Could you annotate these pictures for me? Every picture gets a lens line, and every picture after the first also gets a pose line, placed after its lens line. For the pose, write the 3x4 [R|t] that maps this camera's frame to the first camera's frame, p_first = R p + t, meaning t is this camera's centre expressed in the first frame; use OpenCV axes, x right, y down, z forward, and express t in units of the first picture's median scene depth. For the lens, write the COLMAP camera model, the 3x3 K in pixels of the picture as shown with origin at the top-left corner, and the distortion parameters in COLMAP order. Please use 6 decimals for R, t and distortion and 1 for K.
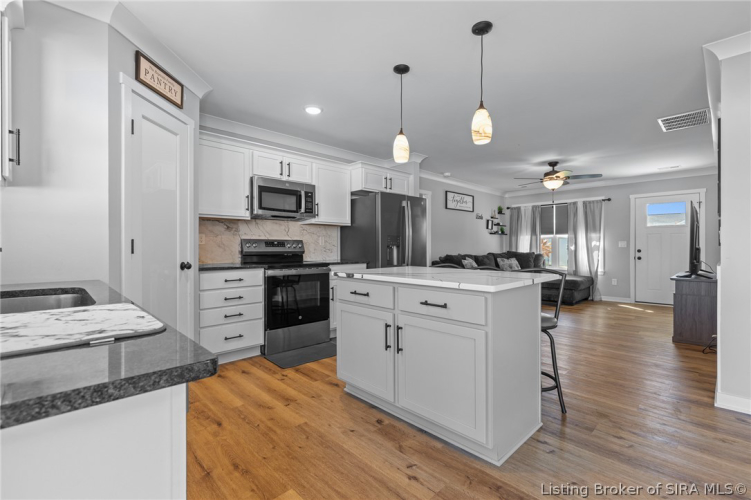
lens RADIAL K [[337.6, 0, 382.5], [0, 337.6, 247.6], [0, 0, 1]] dist [0.008941, -0.003345]
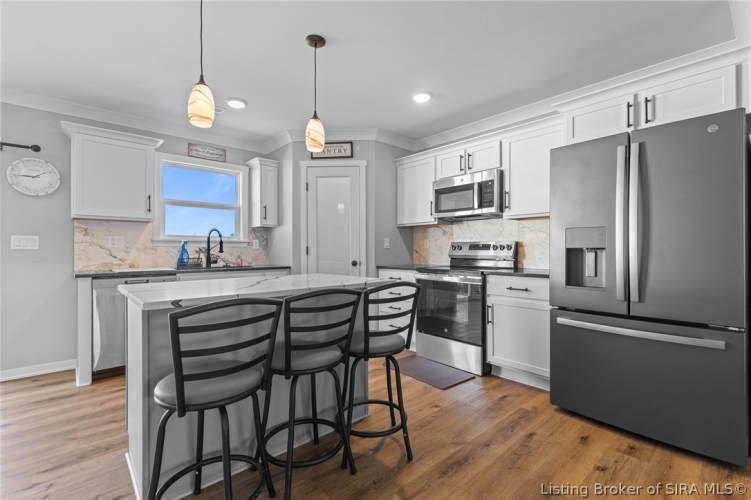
lens RADIAL K [[337.6, 0, 378.6], [0, 337.6, 249.4], [0, 0, 1]] dist [0.008941, -0.003345]
pose [[-0.043328, -0.001405, -0.999060, 0.499286], [0.000966, 0.999998, -0.001448, -0.002287], [0.999060, -0.001028, -0.043327, 0.665677]]
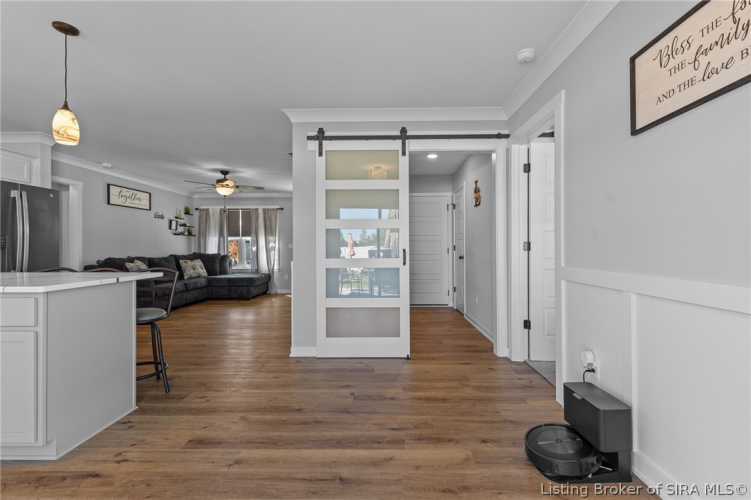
lens RADIAL K [[337.6, 0, 380.4], [0, 337.6, 246.5], [0, 0, 1]] dist [0.008941, -0.003345]
pose [[0.717559, 0.001264, 0.696496, 0.119223], [0.003203, 0.999982, -0.005115, -0.000017], [-0.696490, 0.005901, 0.717542, -0.159967]]
